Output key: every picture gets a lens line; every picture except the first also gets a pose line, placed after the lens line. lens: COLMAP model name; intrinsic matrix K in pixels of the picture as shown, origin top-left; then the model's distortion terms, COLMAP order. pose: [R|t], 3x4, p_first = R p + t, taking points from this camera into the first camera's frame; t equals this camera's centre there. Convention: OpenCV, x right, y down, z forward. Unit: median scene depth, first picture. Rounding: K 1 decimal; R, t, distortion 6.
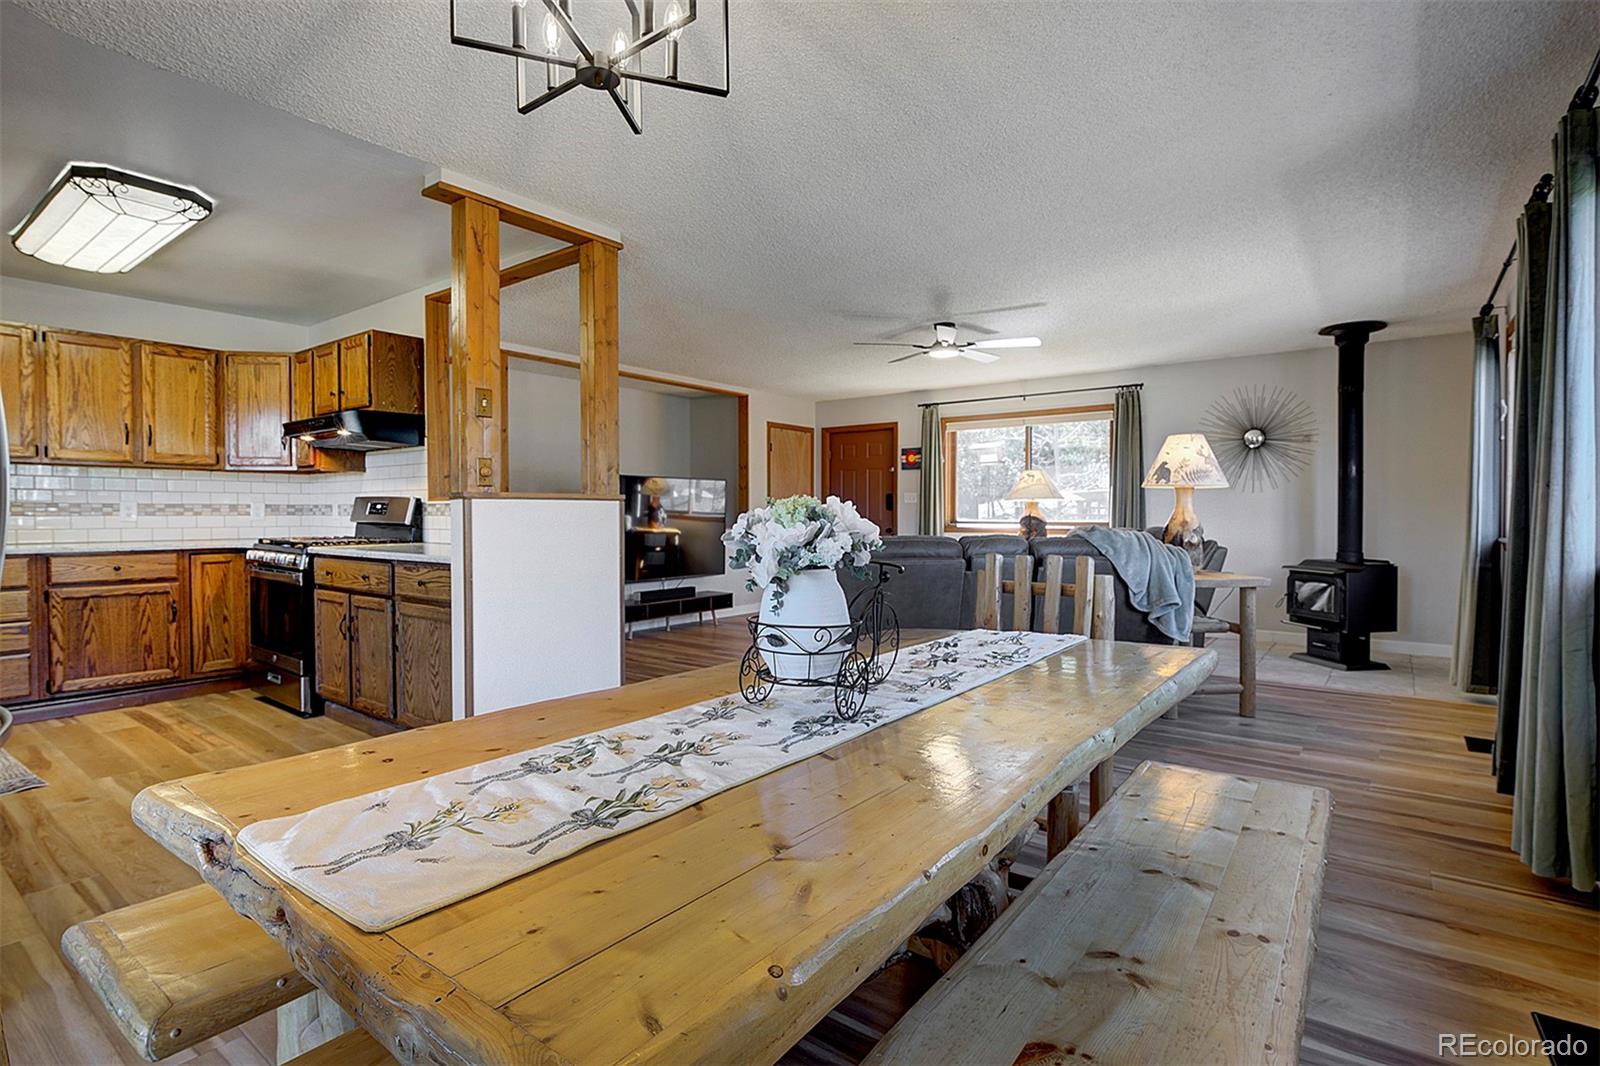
lens RADIAL K [[776.7, 0, 798.1], [0, 776.7, 527.6], [0, 0, 1]] dist [-0.002199, 0.000088]
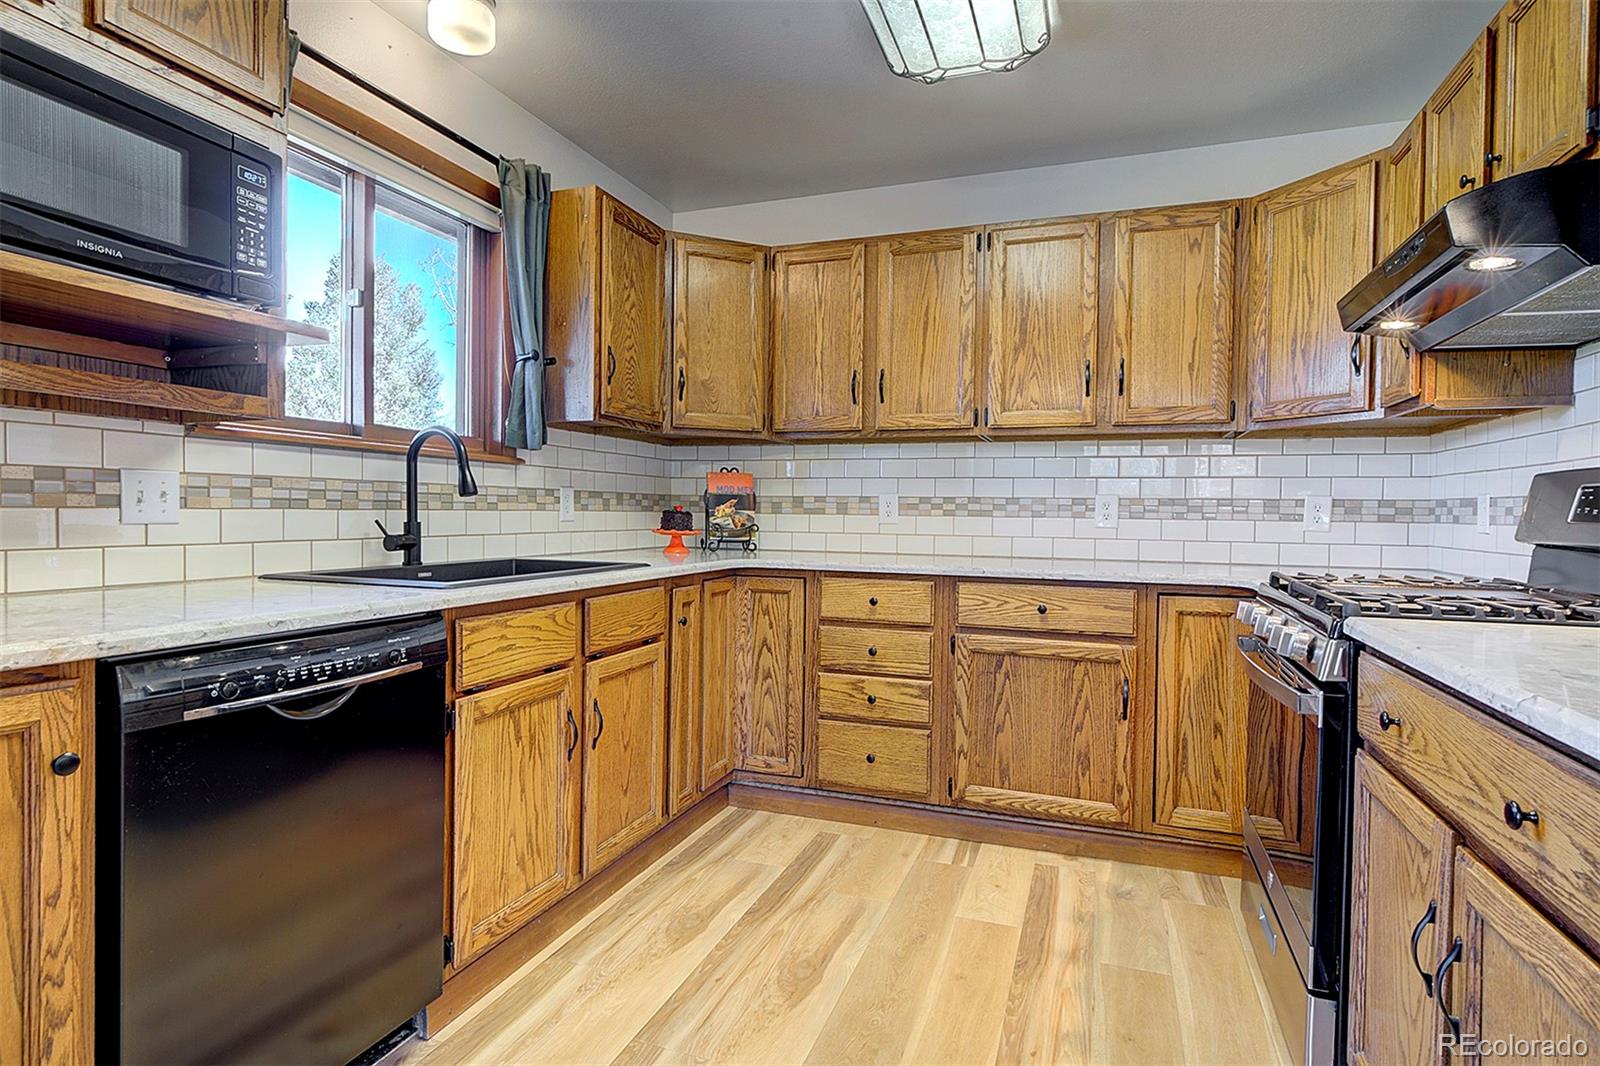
lens RADIAL K [[829.6, 0, 797.6], [0, 829.6, 529.1], [0, 0, 1]] dist [0.000534, -0.000002]
pose [[0.296571, 0.023810, -0.954714, -0.327884], [-0.031745, 0.999382, 0.015063, -0.009281], [0.954483, 0.025841, 0.297144, 0.604488]]
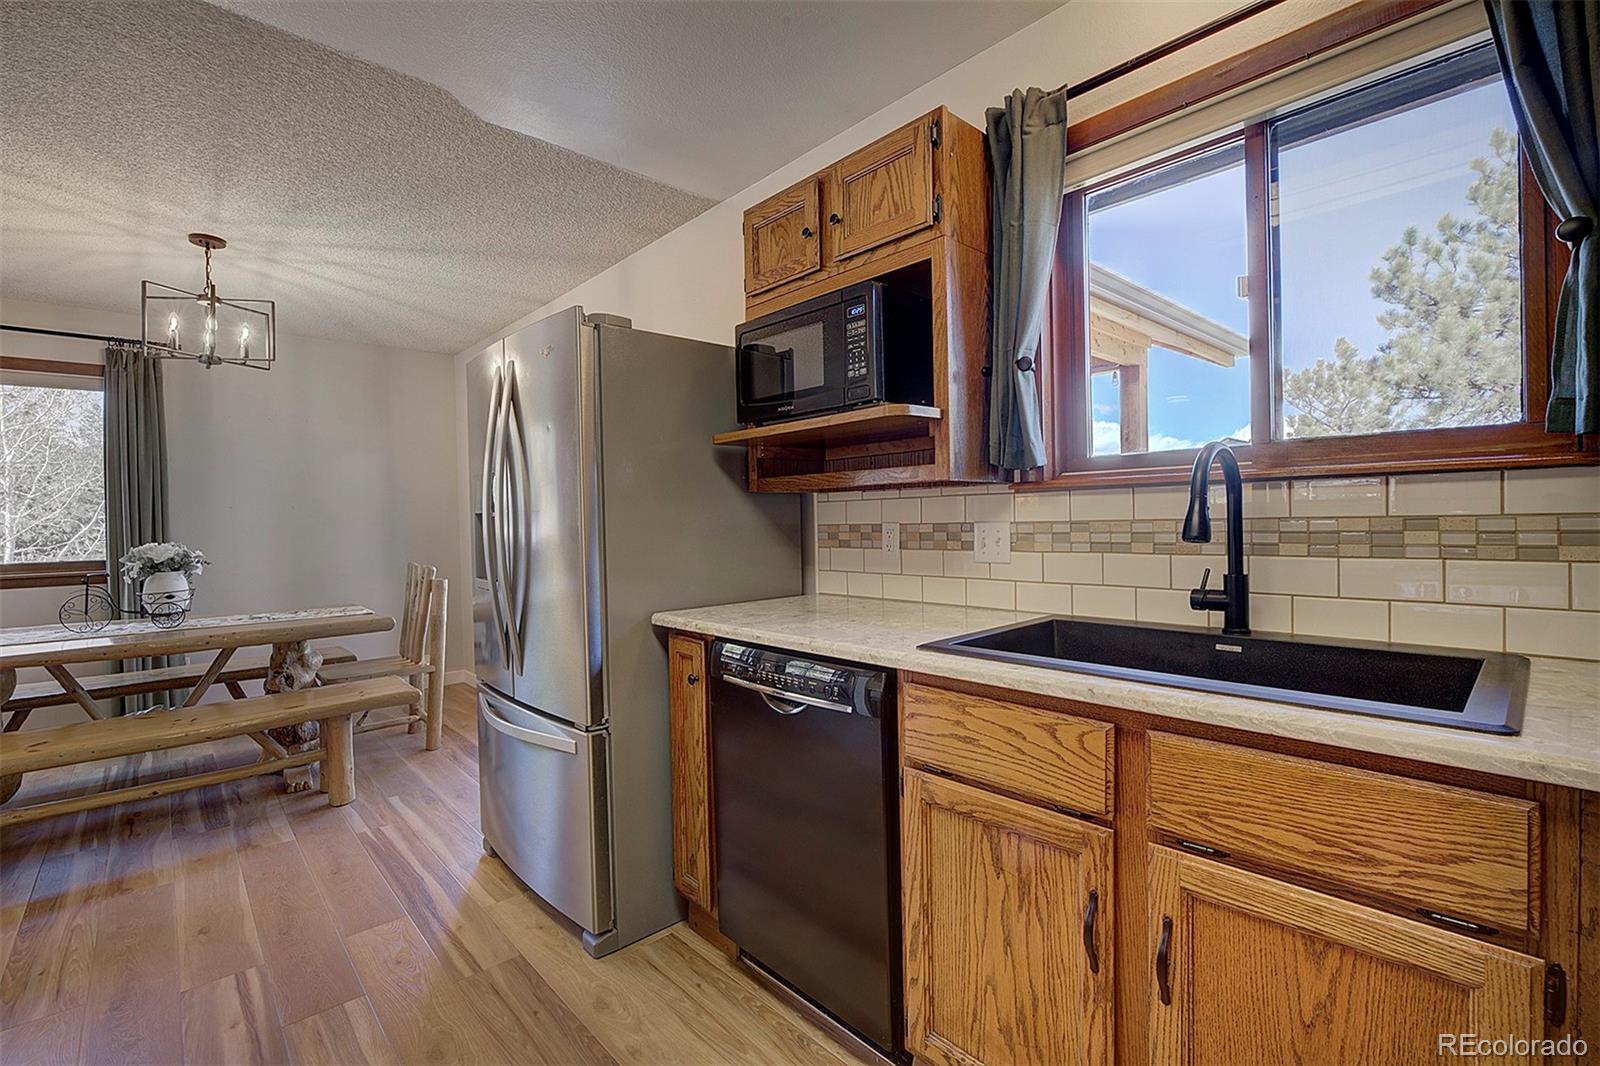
lens RADIAL K [[716.0, 0, 792.1], [0, 716.0, 530.3], [0, 0, 1]] dist [-0.012021, 0.000257]
pose [[-0.982379, 0.020339, 0.185789, -0.738795], [0.027143, 0.999048, 0.034153, -0.033806], [-0.184917, 0.038594, -0.981996, 0.873522]]
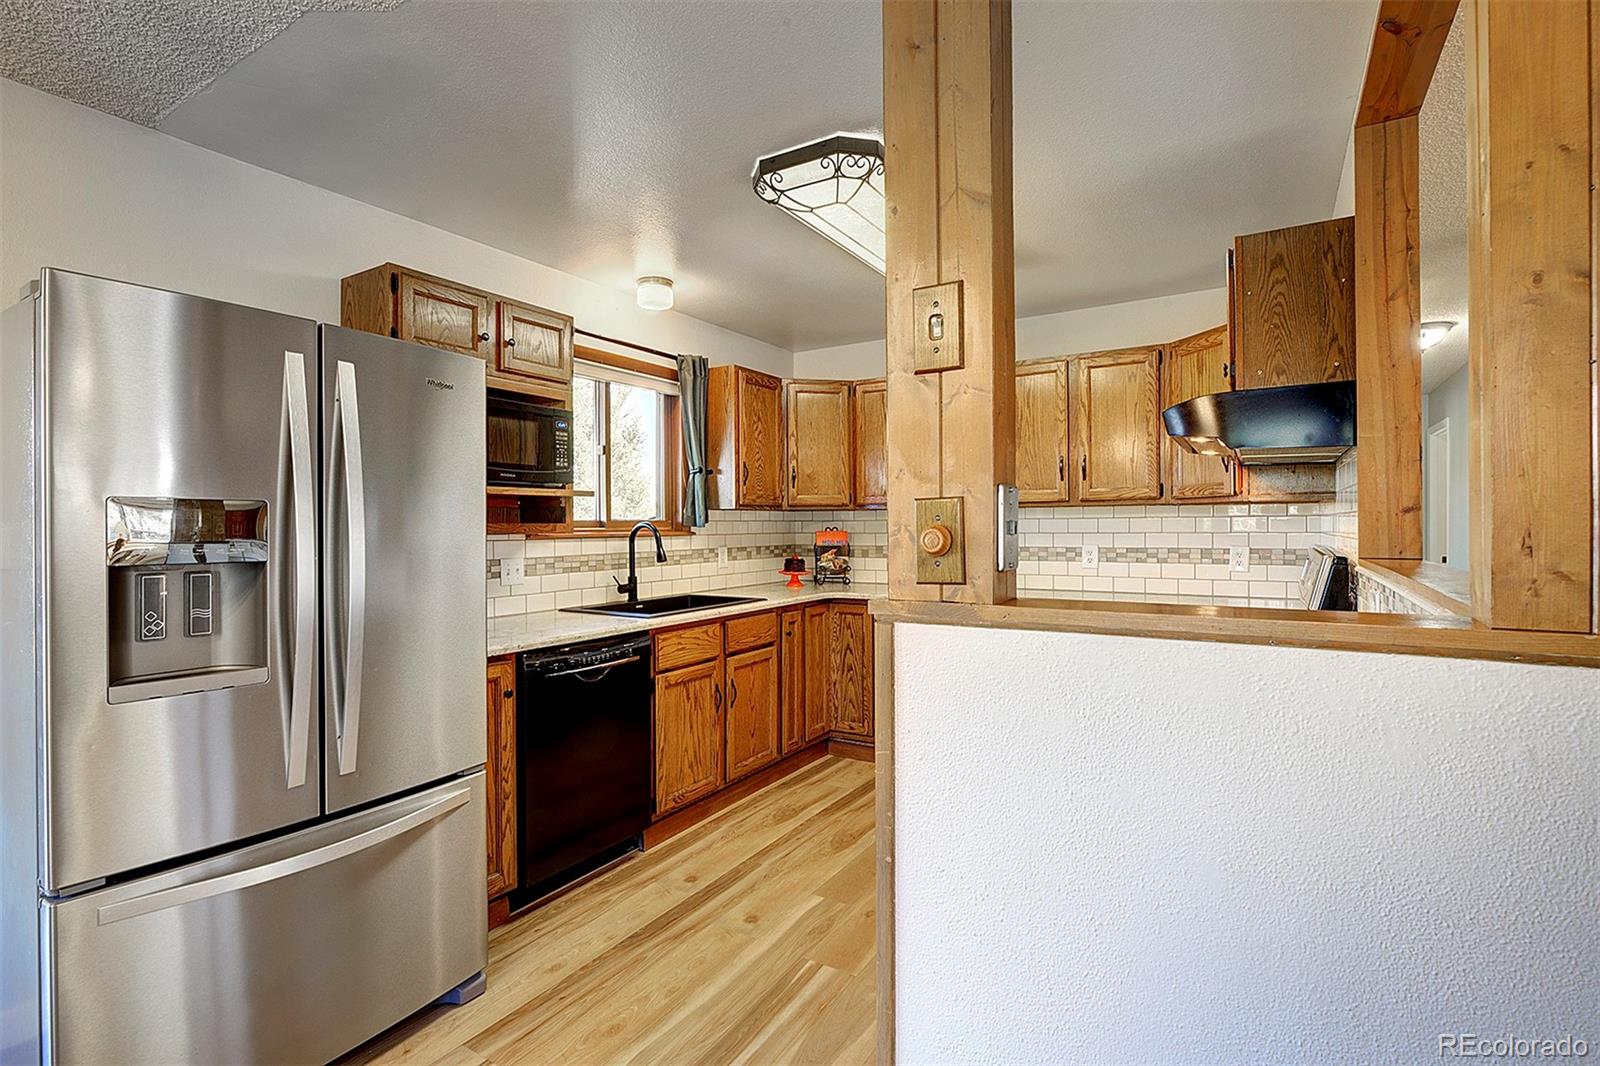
lens RADIAL K [[755.1, 0, 800.9], [0, 755.1, 528.1], [0, 0, 1]] dist [-0.001020, -0.000067]
pose [[0.093280, 0.004215, -0.995631, -0.061999], [-0.011377, 0.999930, 0.003168, -0.054091], [0.995575, 0.011032, 0.093321, 0.633730]]
